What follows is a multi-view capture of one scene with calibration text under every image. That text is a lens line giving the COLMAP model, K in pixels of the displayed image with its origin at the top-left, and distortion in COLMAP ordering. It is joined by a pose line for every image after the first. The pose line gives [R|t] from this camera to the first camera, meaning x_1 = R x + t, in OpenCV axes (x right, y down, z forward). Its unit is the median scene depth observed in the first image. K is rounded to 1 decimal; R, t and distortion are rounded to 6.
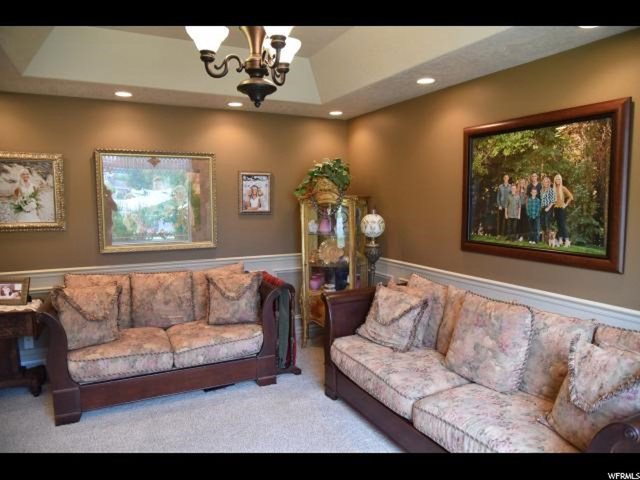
lens RADIAL K [[444.1, 0, 320.0], [0, 444.1, 240.0], [0, 0, 1]] dist [-0.010306, -0.000089]
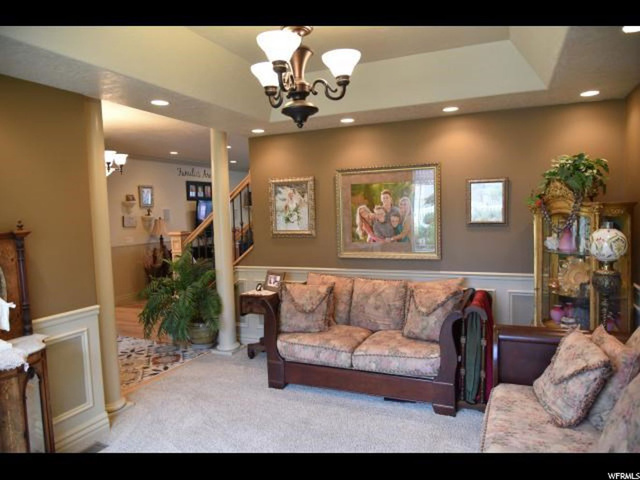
lens RADIAL K [[444.1, 0, 320.0], [0, 444.1, 240.0], [0, 0, 1]] dist [-0.010306, -0.000089]
pose [[0.643133, 0.038163, -0.764803, 0.445109], [-0.047227, 0.998833, 0.010127, -0.031244], [0.764297, 0.029606, 0.644185, 0.234829]]
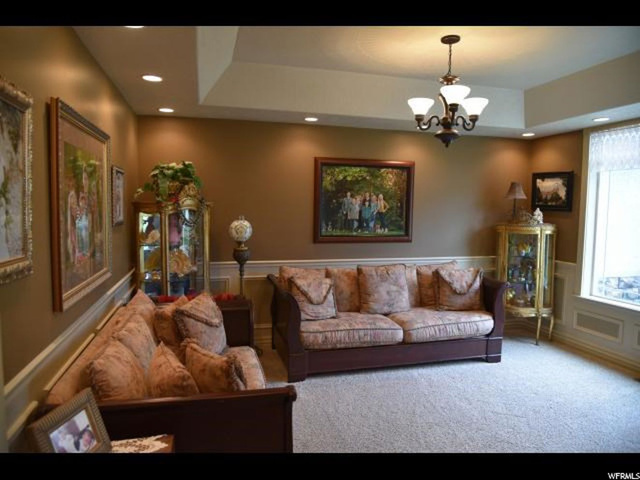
lens RADIAL K [[444.1, 0, 320.0], [0, 444.1, 240.0], [0, 0, 1]] dist [-0.010306, -0.000089]
pose [[0.194651, -0.073012, 0.978151, -1.109625], [0.079512, 0.995118, 0.058456, -0.070089], [-0.977644, 0.066397, 0.199506, 0.728221]]
